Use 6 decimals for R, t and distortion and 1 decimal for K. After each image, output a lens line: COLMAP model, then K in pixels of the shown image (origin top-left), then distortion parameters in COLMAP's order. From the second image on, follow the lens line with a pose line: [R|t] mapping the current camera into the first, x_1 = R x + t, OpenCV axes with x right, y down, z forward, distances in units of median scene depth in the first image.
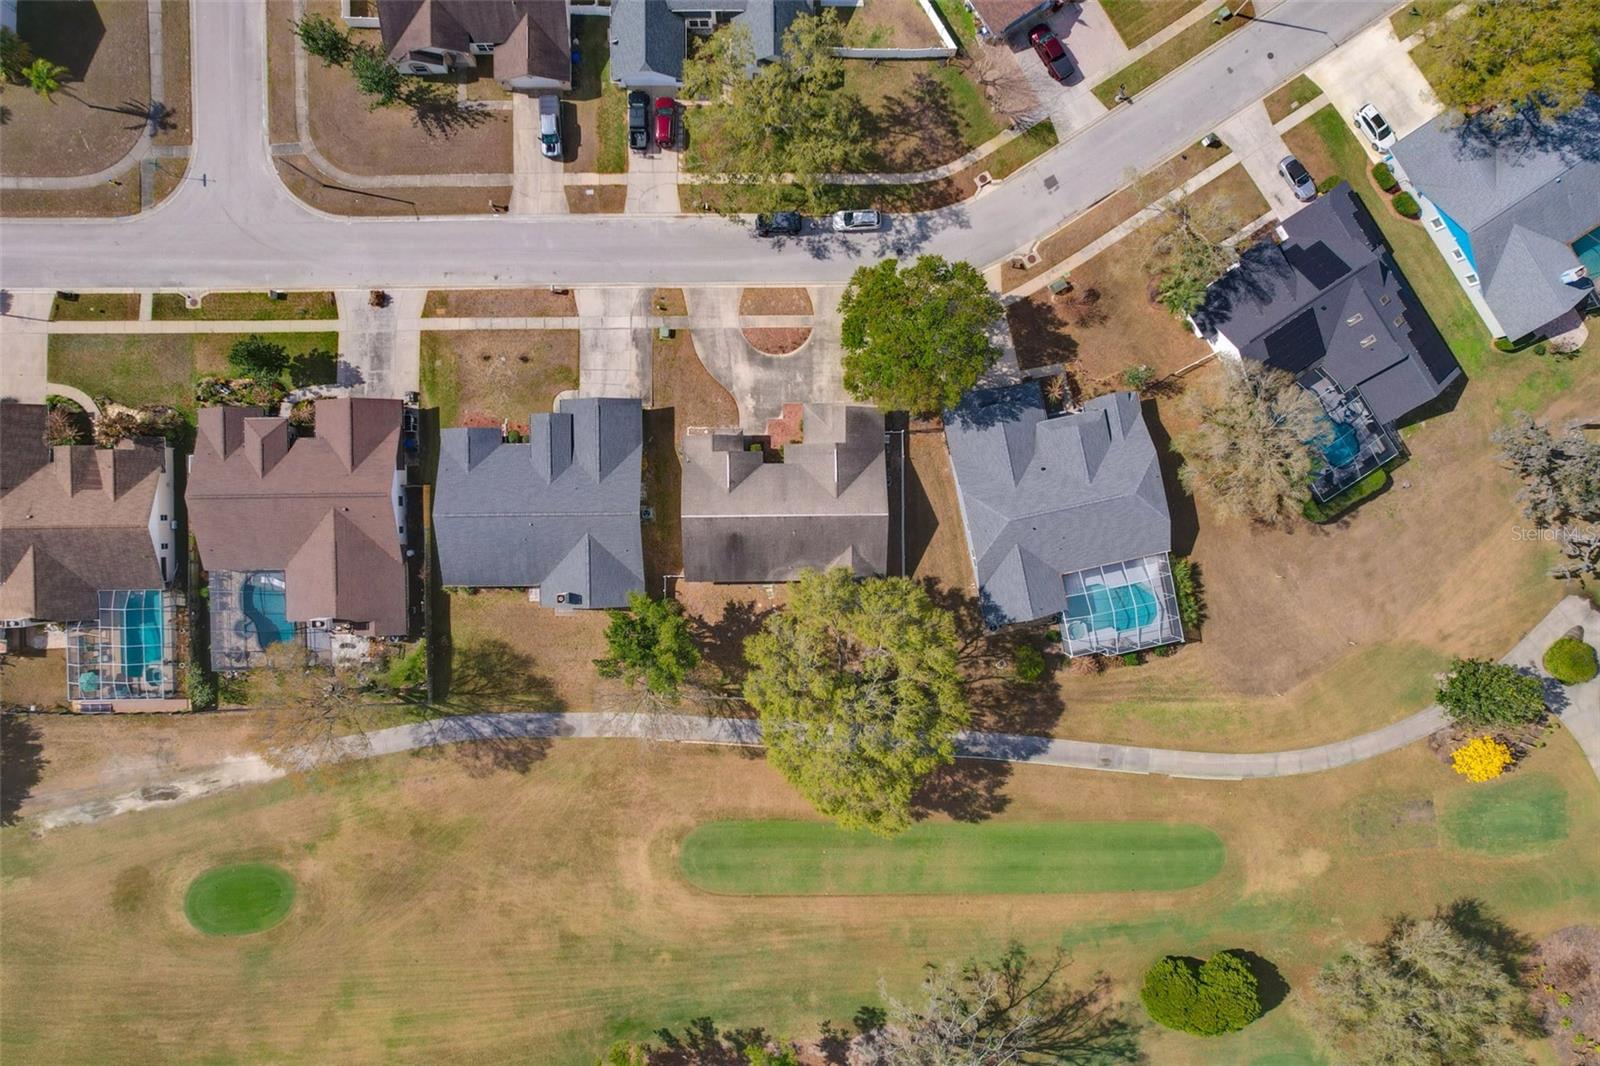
lens RADIAL K [[1024.3, 0, 800.0], [0, 1024.3, 533.0], [0, 0, 1]] dist [-0.070919, 0.064961]
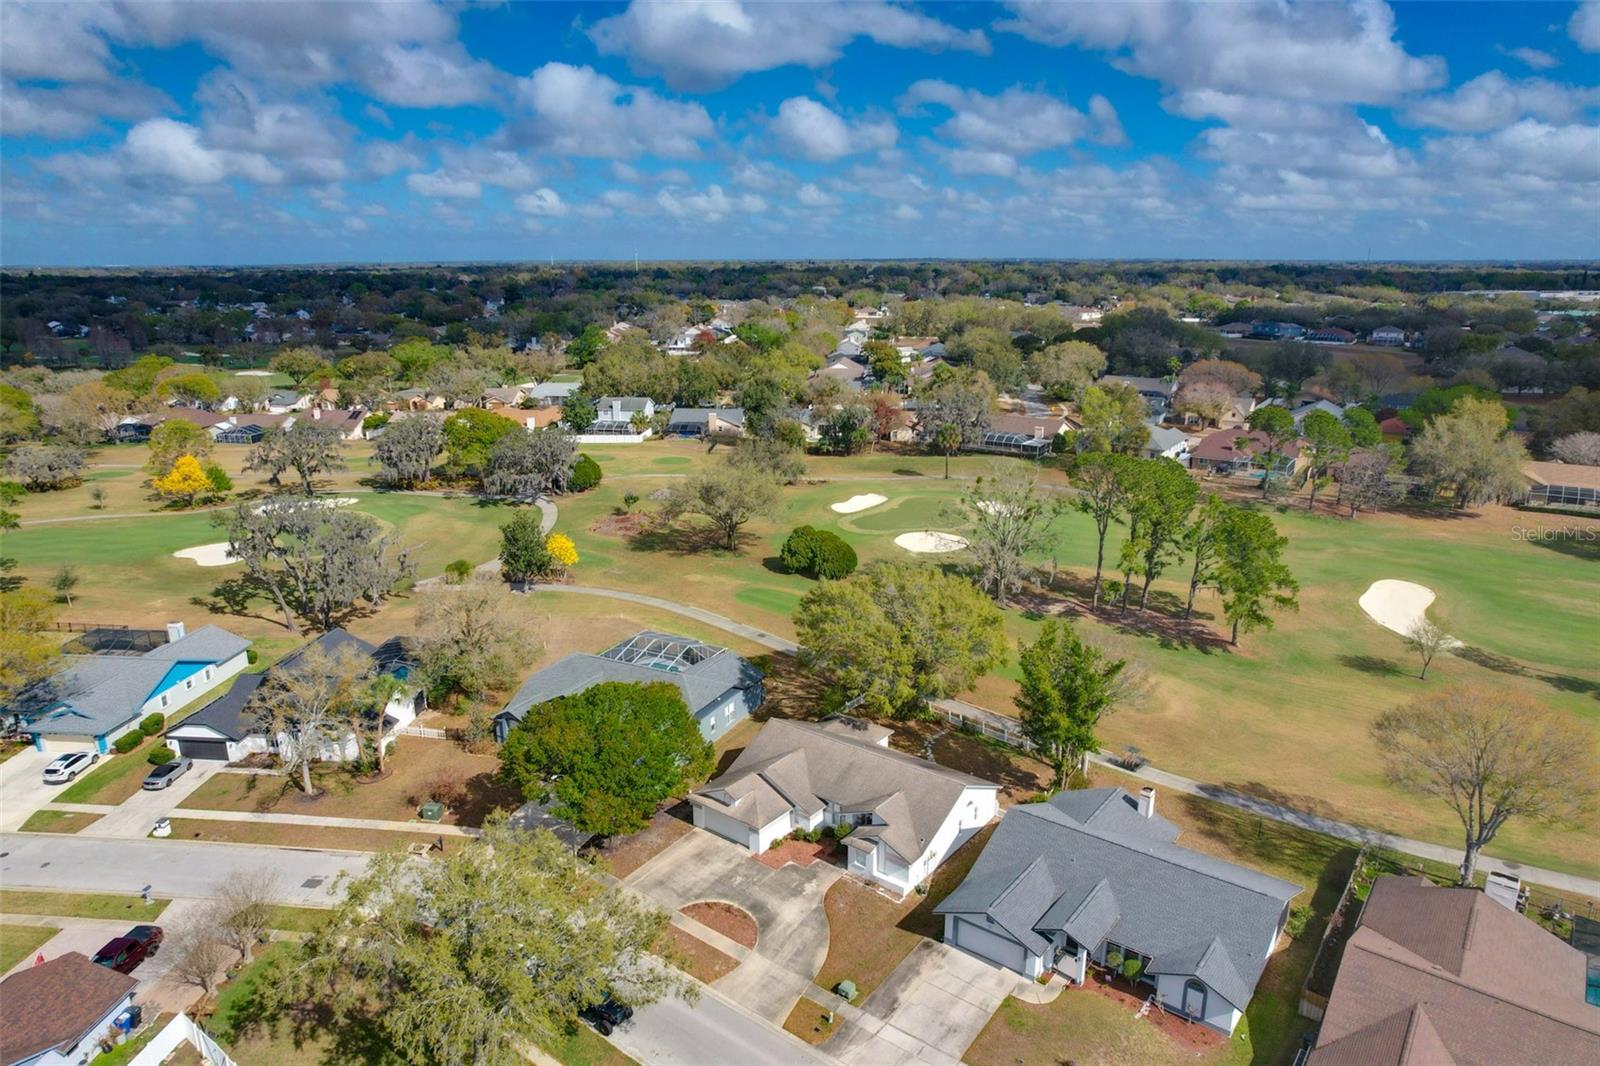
lens RADIAL K [[1024.3, 0, 800.0], [0, 1024.3, 533.0], [0, 0, 1]] dist [-0.070919, 0.064961]
pose [[-0.780093, -0.186621, 0.597183, -0.434563], [0.625550, -0.214430, 0.750138, -0.628705], [-0.011938, 0.958745, 0.284016, 0.542735]]
